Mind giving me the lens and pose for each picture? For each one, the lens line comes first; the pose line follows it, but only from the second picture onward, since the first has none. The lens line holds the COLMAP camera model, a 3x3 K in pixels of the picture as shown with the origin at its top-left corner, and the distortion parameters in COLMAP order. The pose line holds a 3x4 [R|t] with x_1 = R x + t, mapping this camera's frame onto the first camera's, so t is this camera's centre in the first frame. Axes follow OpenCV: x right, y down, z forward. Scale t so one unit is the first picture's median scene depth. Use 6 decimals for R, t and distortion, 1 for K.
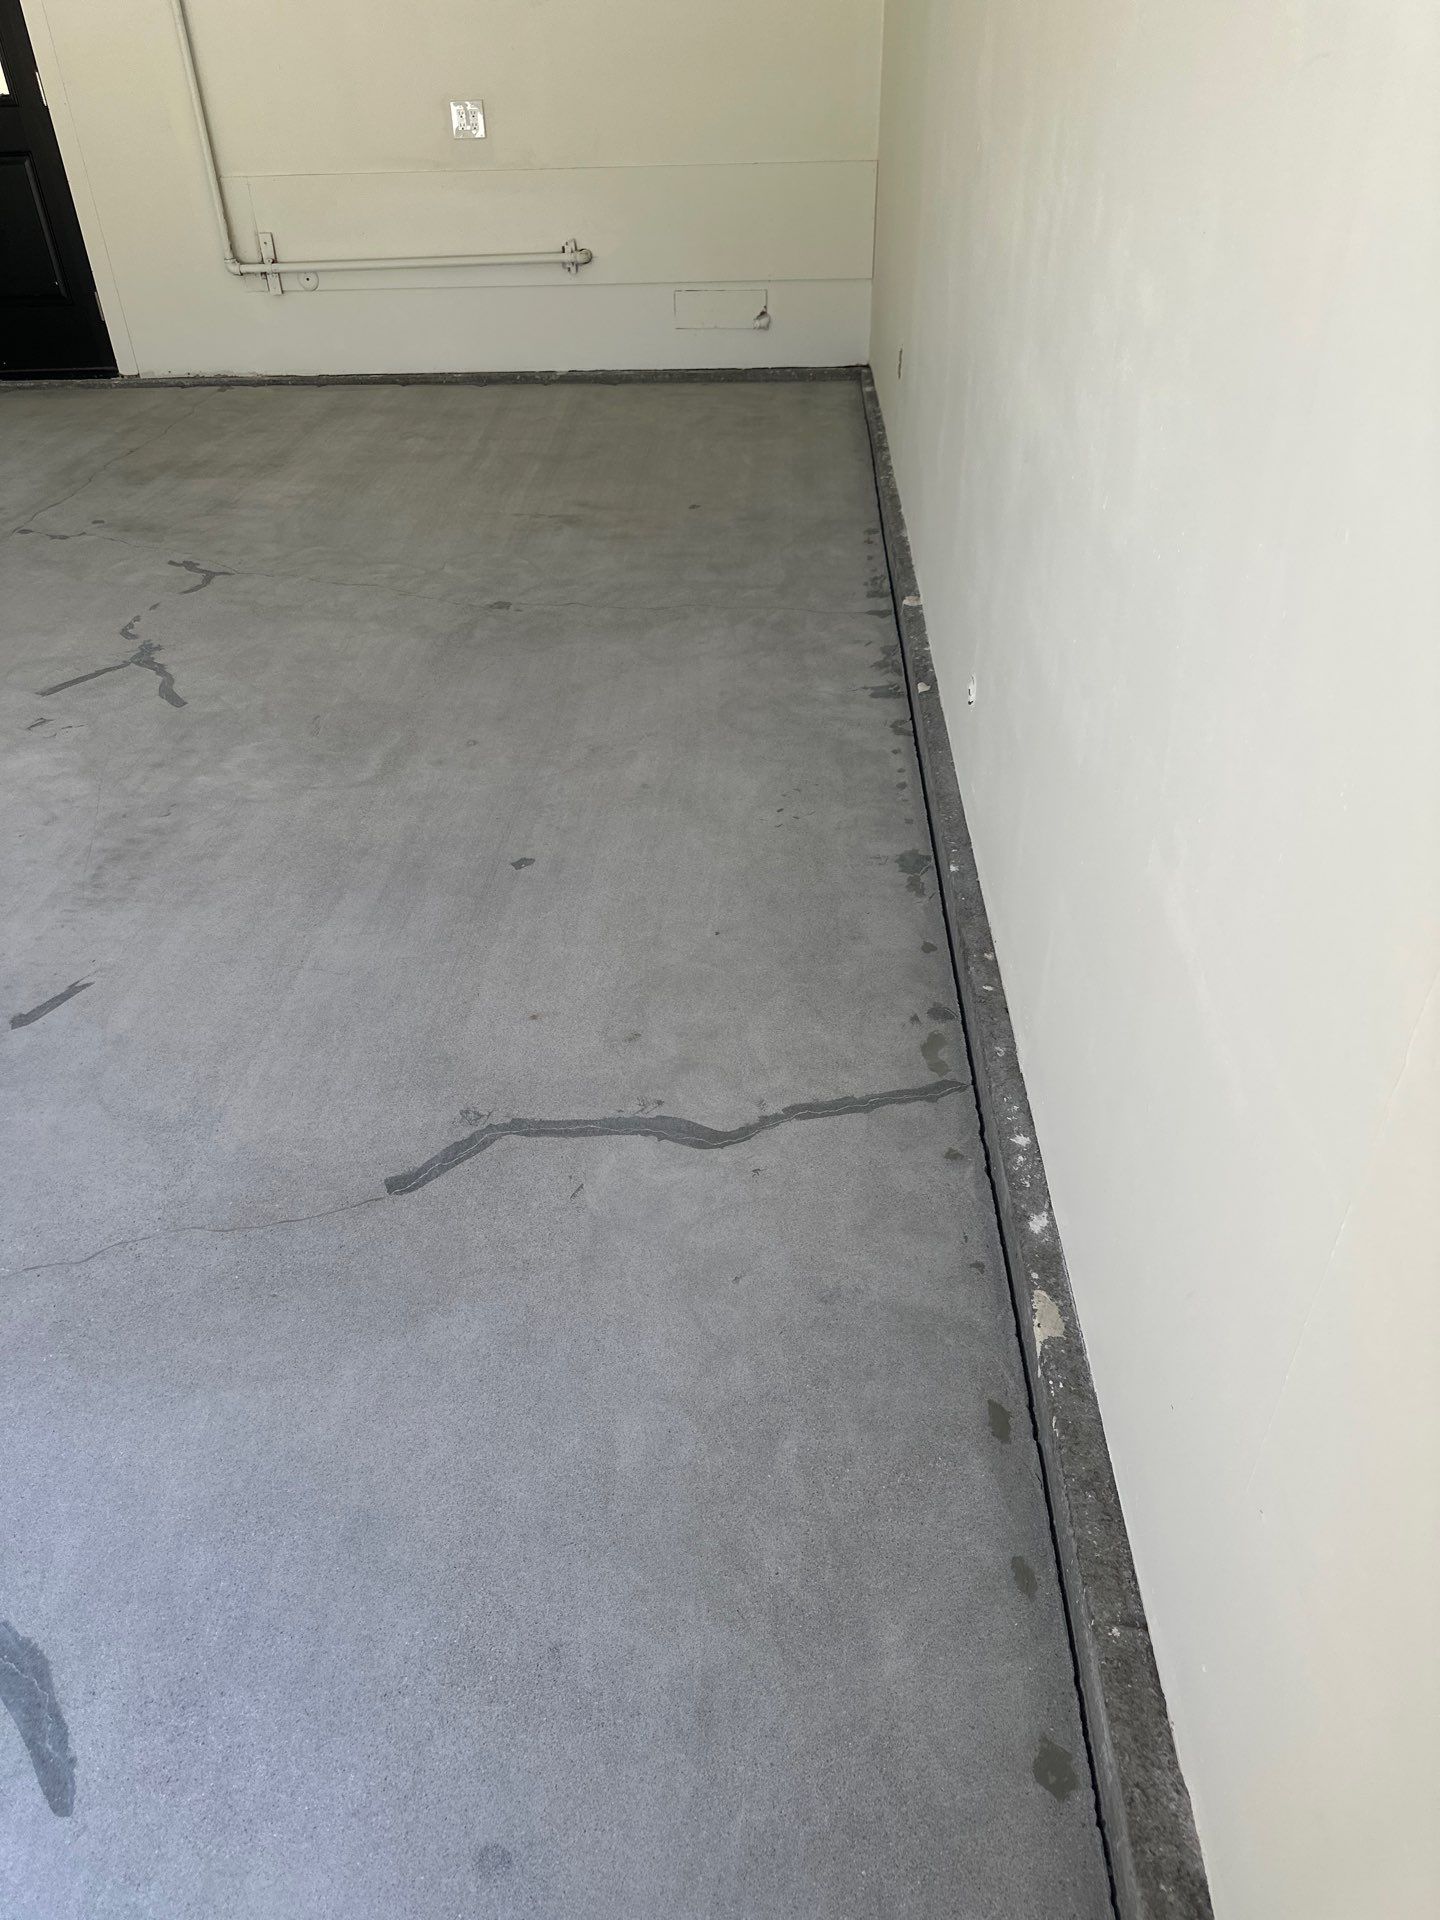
lens RADIAL K [[1394.5, 0, 720.0], [0, 1394.5, 960.0], [0, 0, 1]] dist [0.064016, -0.075893]
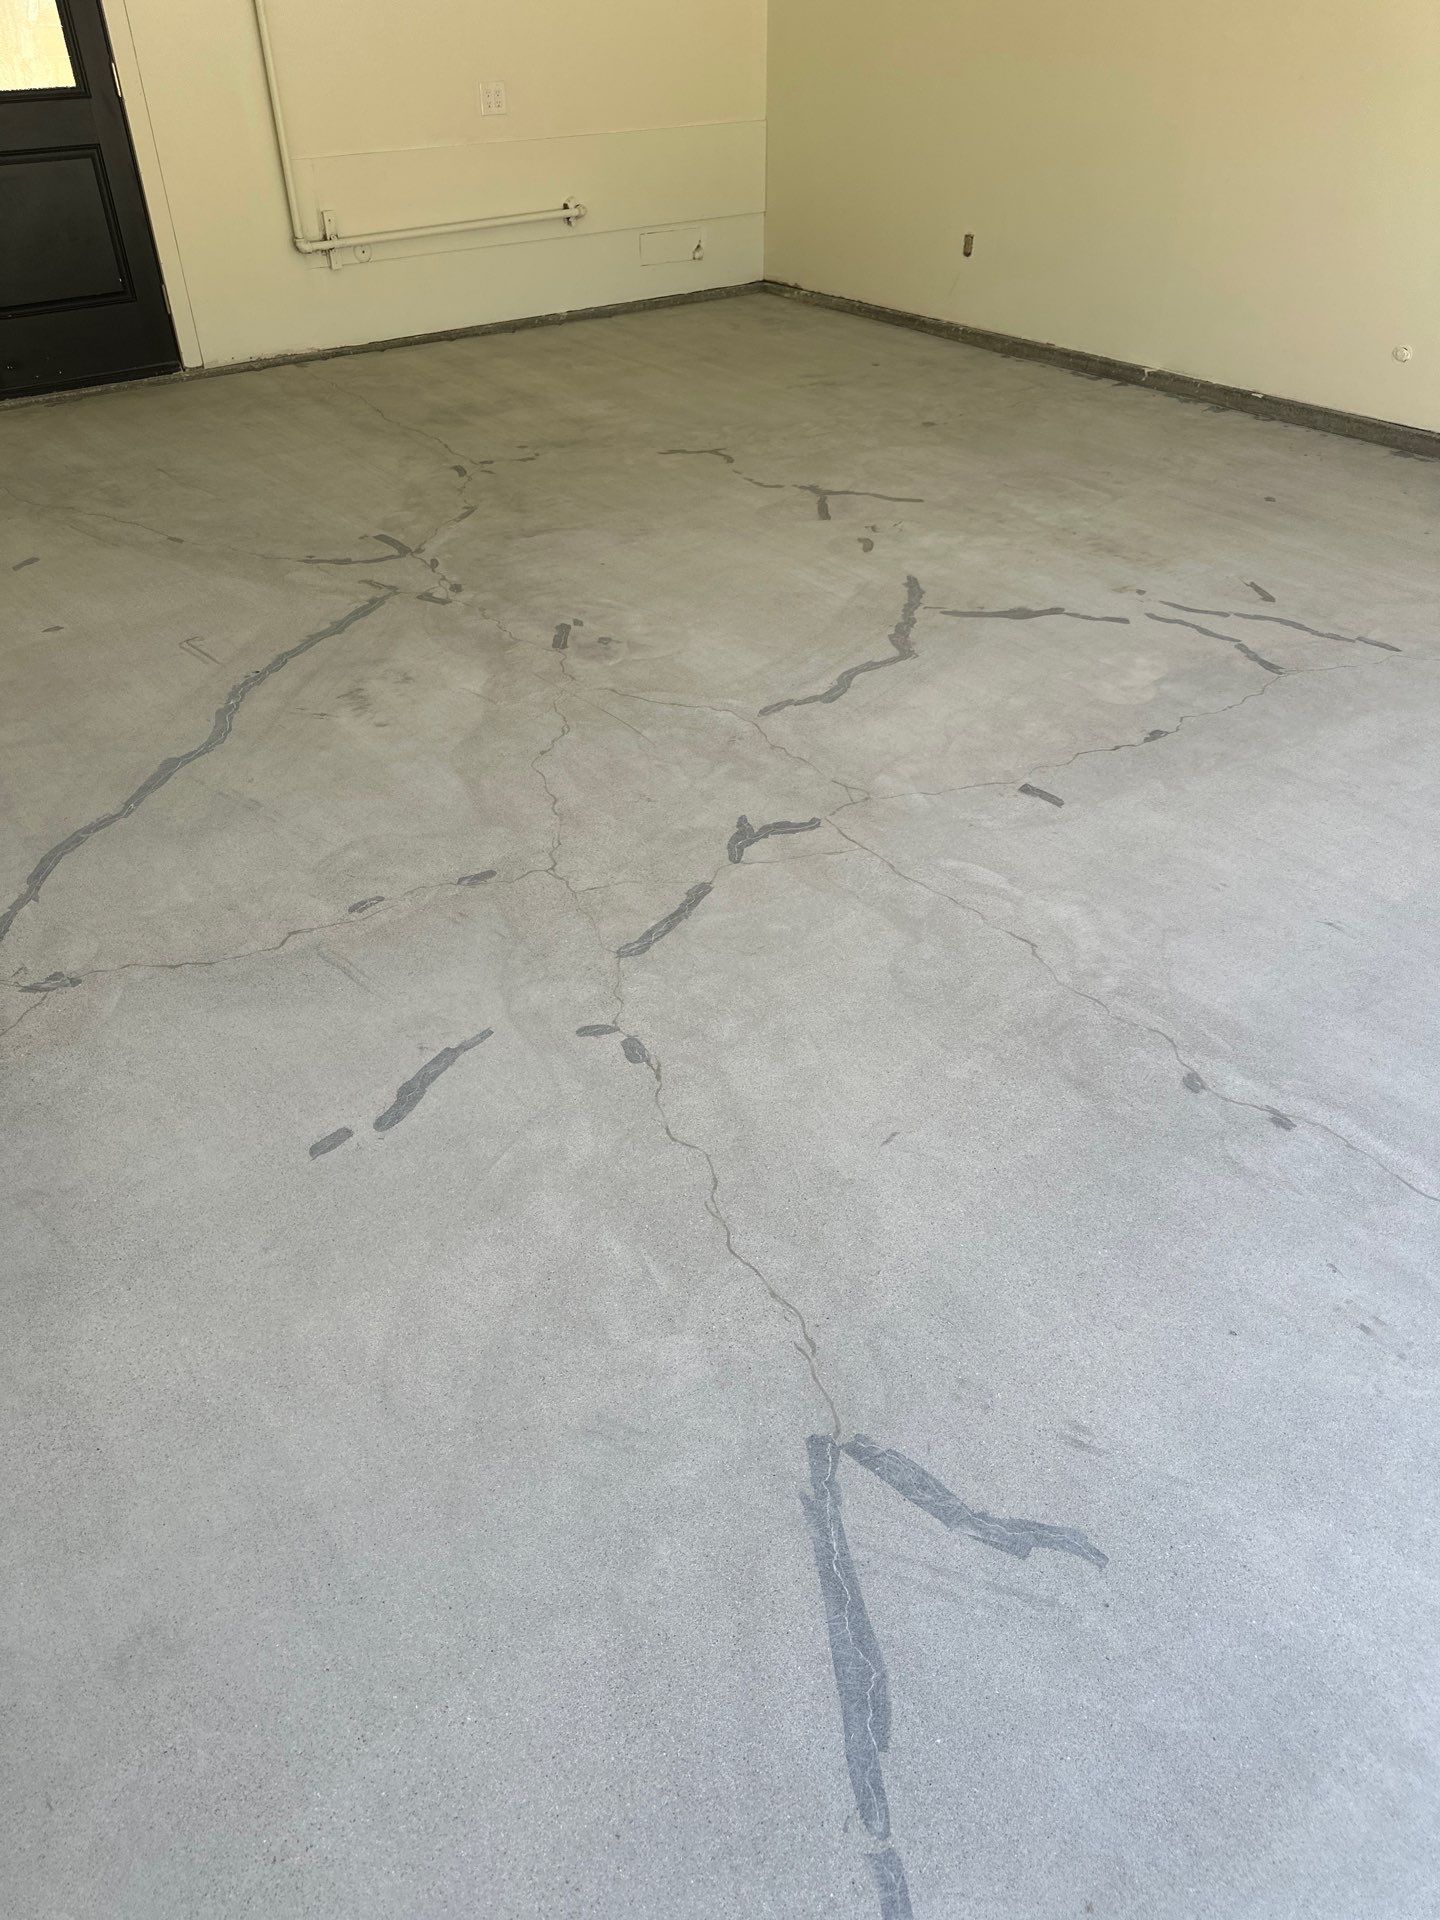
lens RADIAL K [[1351.1, 0, 694.4], [0, 1351.1, 978.7], [0, 0, 1]] dist [0.071074, -0.101479]
pose [[0.765688, -0.367267, 0.528049, -0.874419], [0.361424, 0.924762, 0.119111, 0.008595], [-0.532066, 0.099647, 0.840819, 0.021474]]
